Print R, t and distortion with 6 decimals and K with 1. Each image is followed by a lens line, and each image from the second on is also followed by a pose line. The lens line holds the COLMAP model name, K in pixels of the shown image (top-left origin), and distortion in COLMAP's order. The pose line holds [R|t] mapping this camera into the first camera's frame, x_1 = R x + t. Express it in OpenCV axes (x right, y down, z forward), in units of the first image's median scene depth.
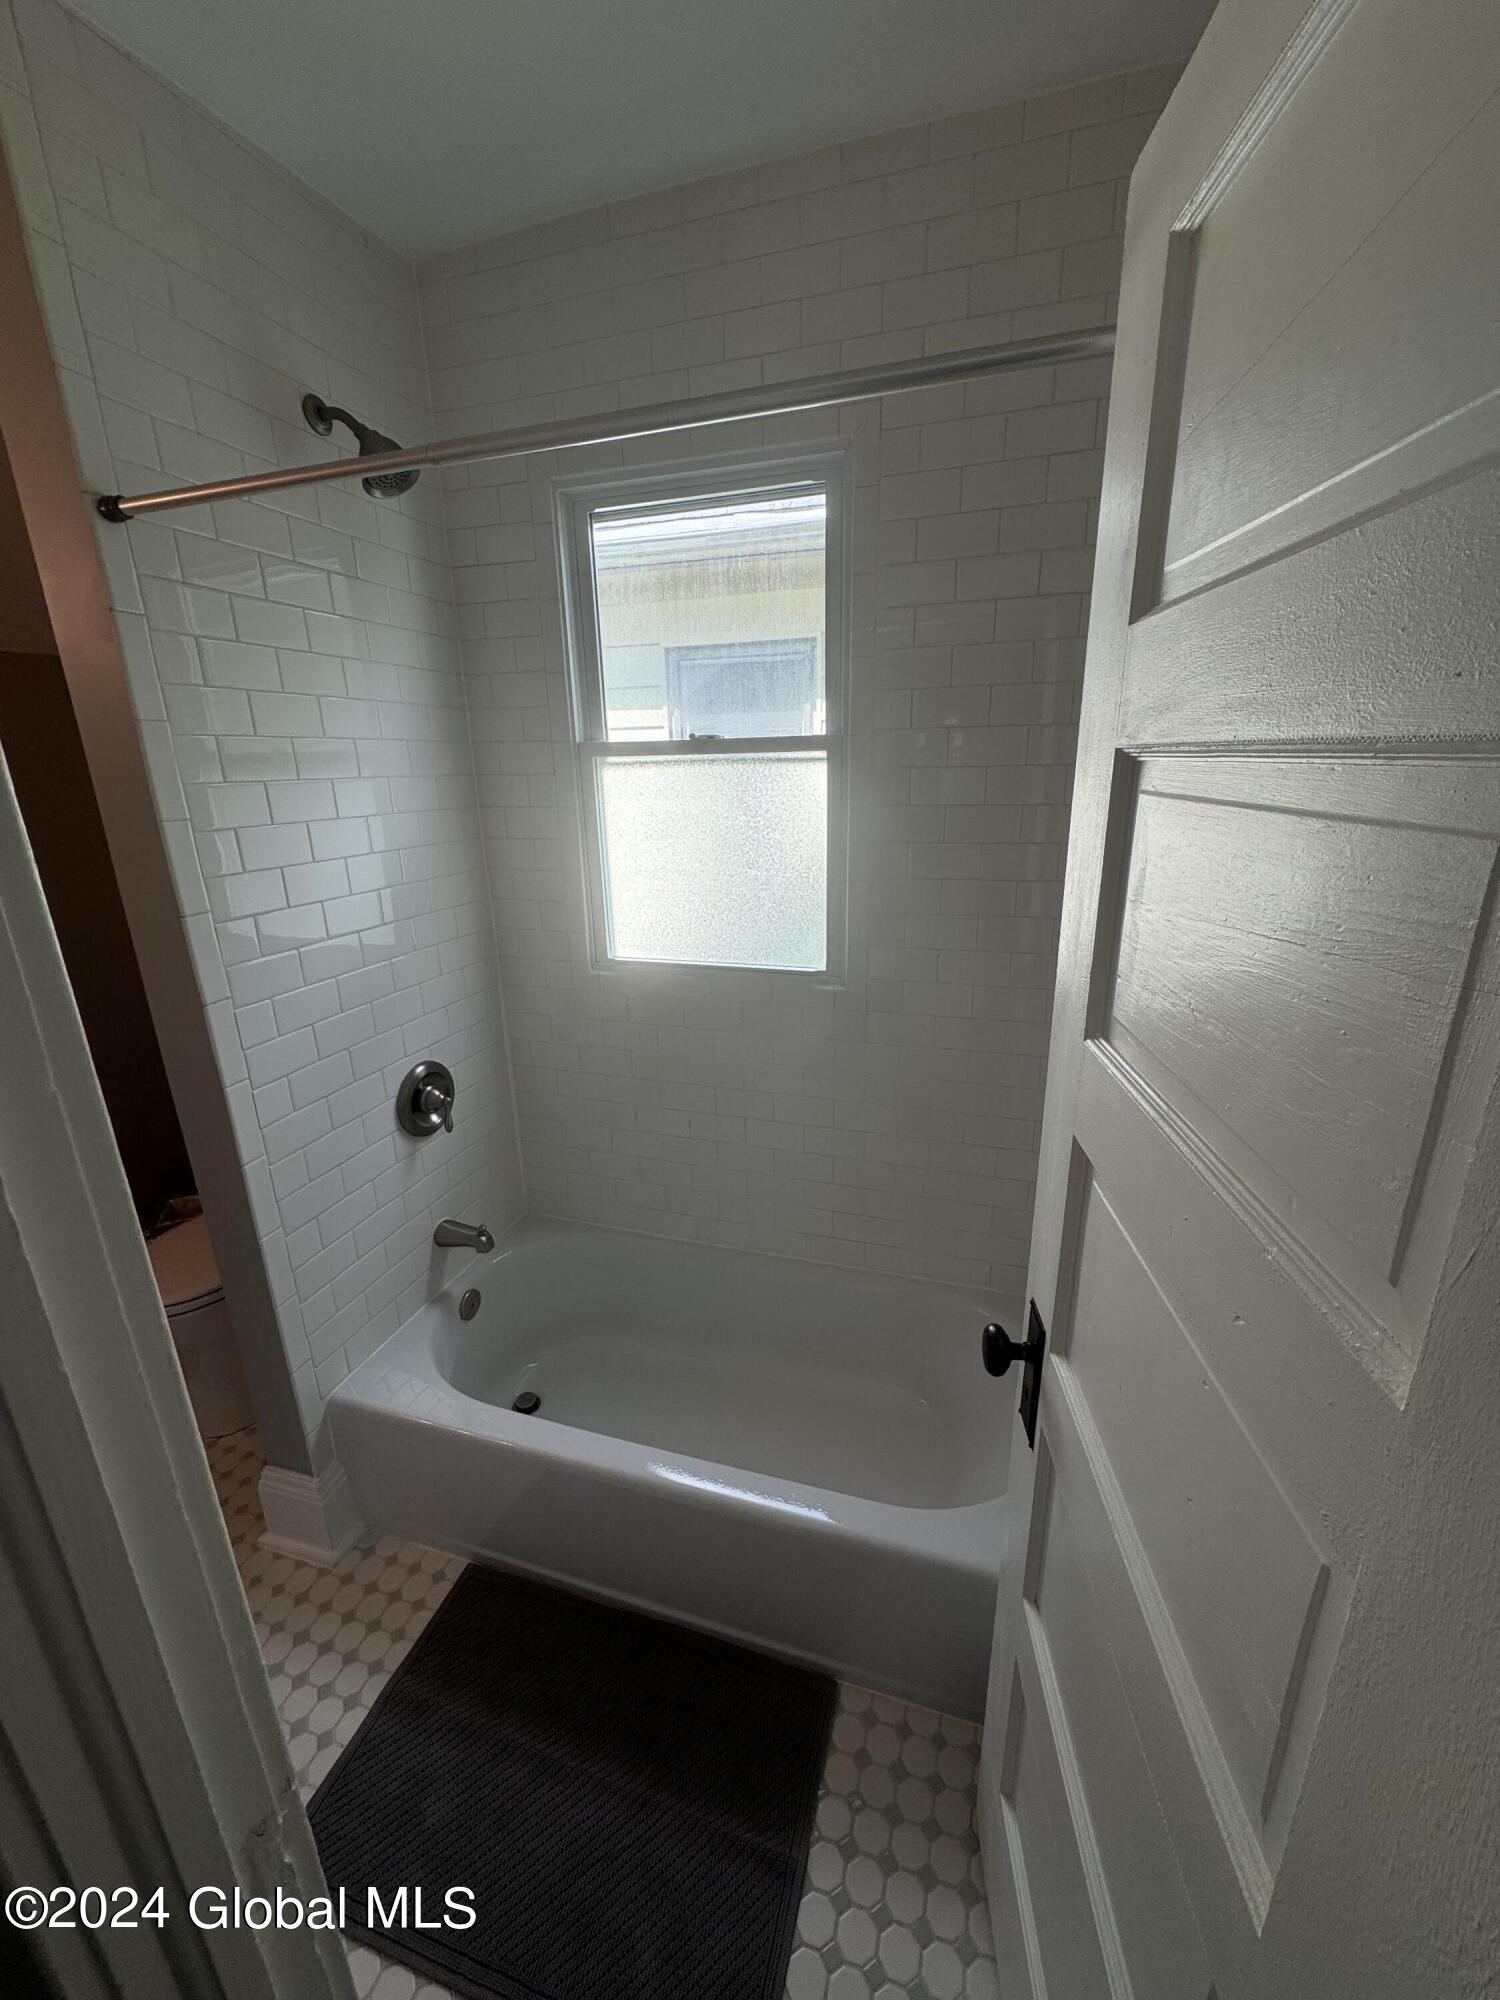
lens RADIAL K [[795.8, 0, 753.3], [0, 795.8, 997.1], [0, 0, 1]] dist [-0.002492, 0.000551]
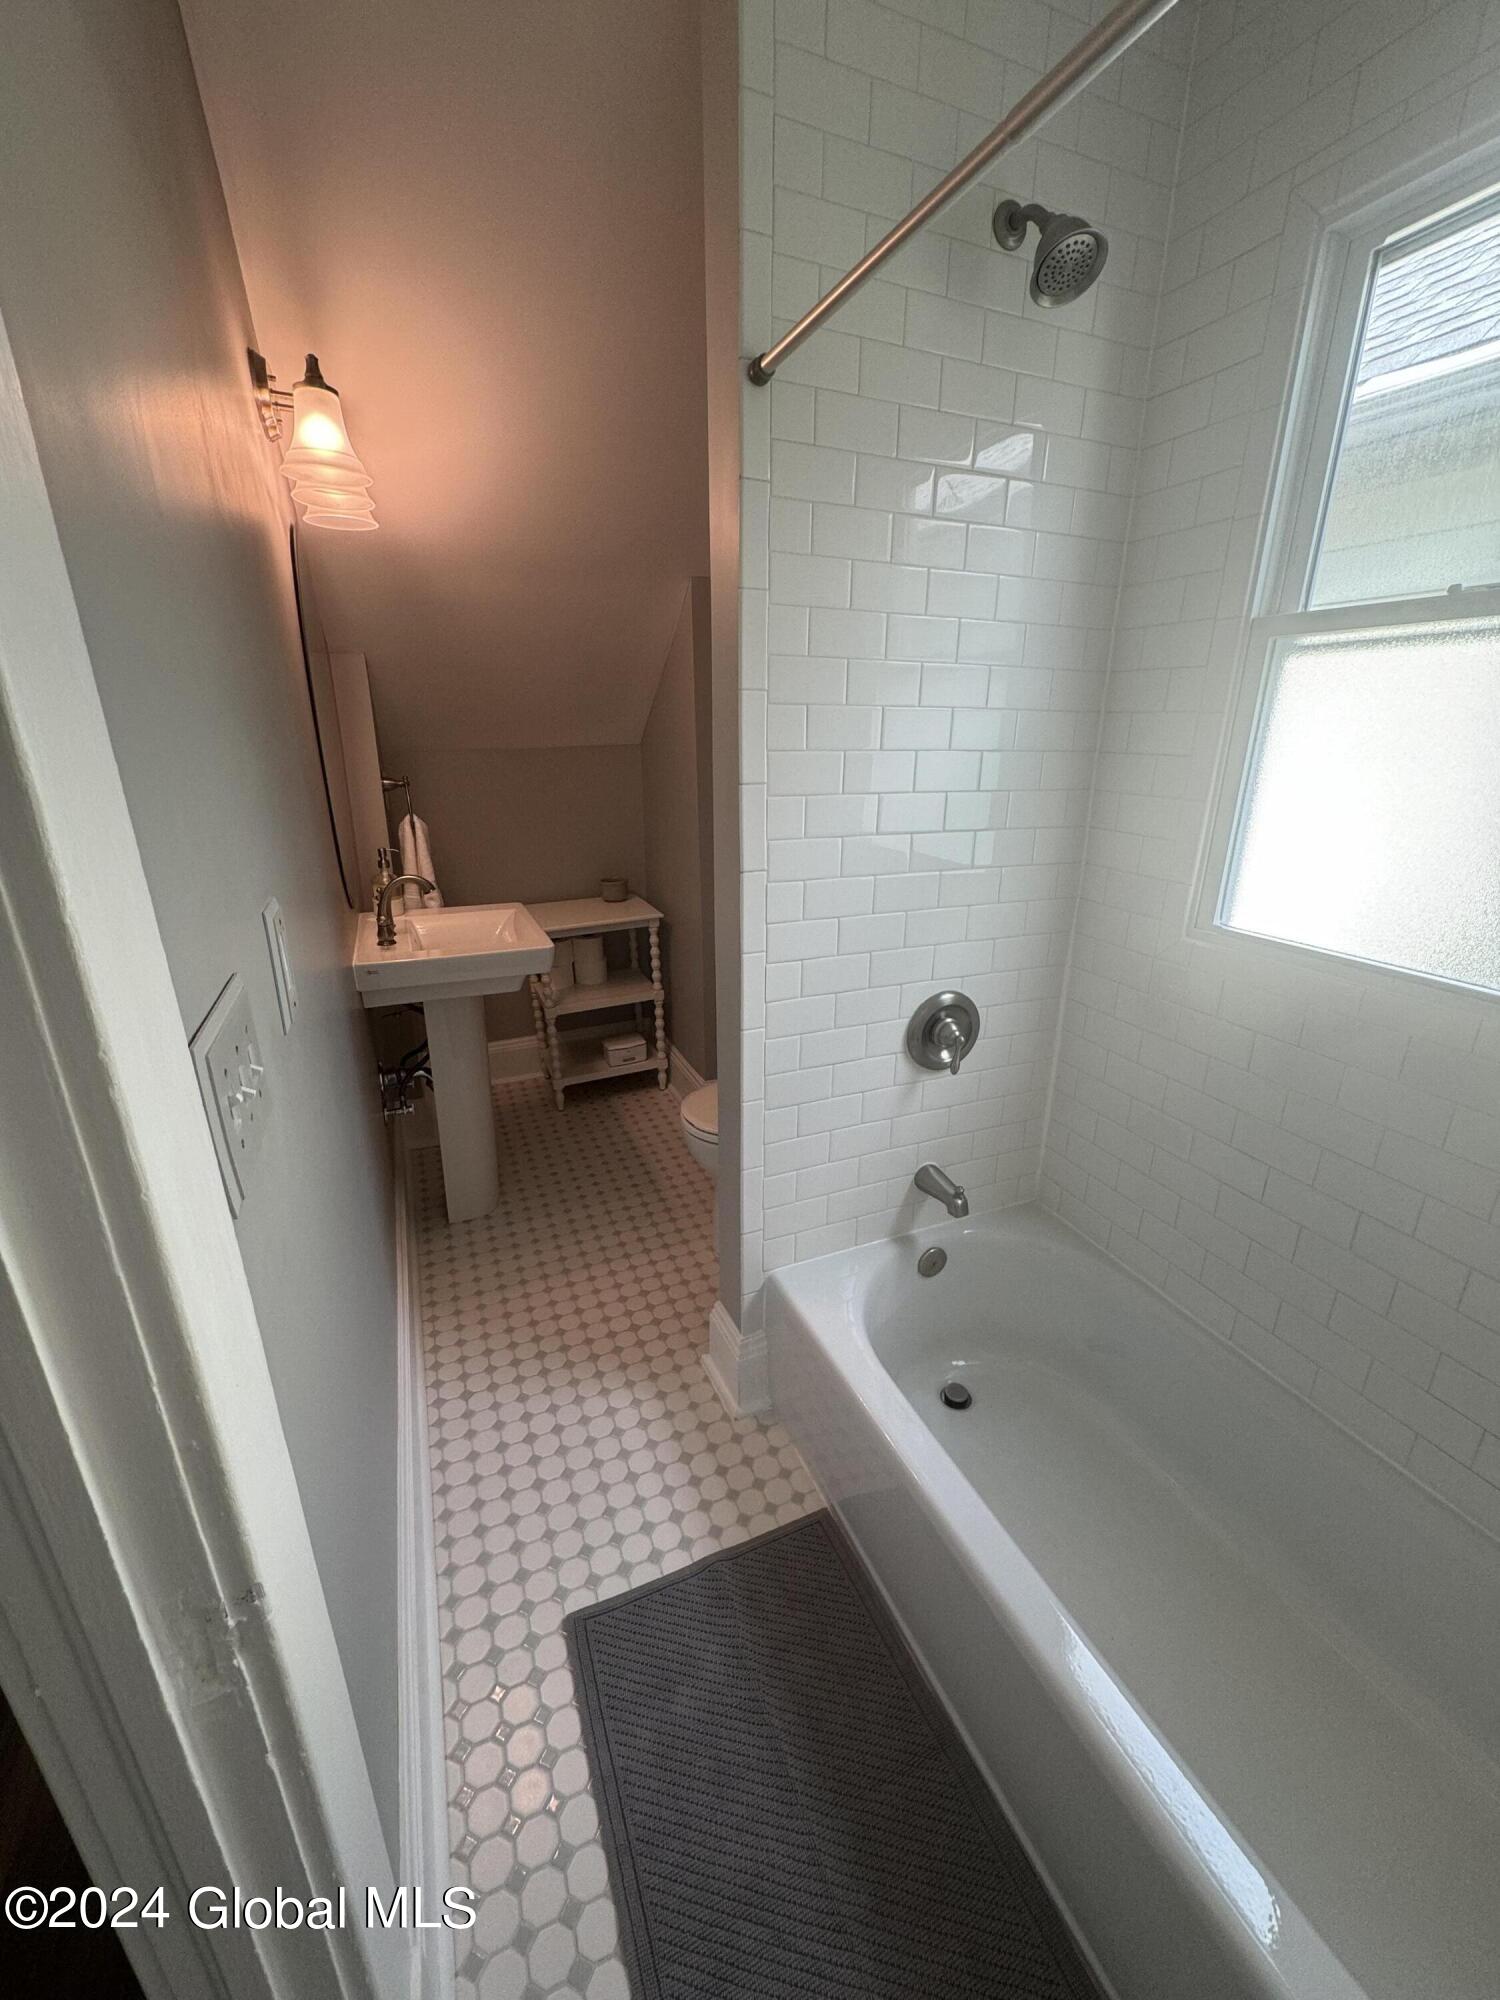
lens RADIAL K [[795.8, 0, 753.3], [0, 795.8, 997.1], [0, 0, 1]] dist [-0.002492, 0.000551]
pose [[0.654028, 0.266761, -0.707874, 0.084581], [-0.236367, 0.960971, 0.143753, 0.011530], [0.718594, 0.073299, 0.691556, 0.218116]]
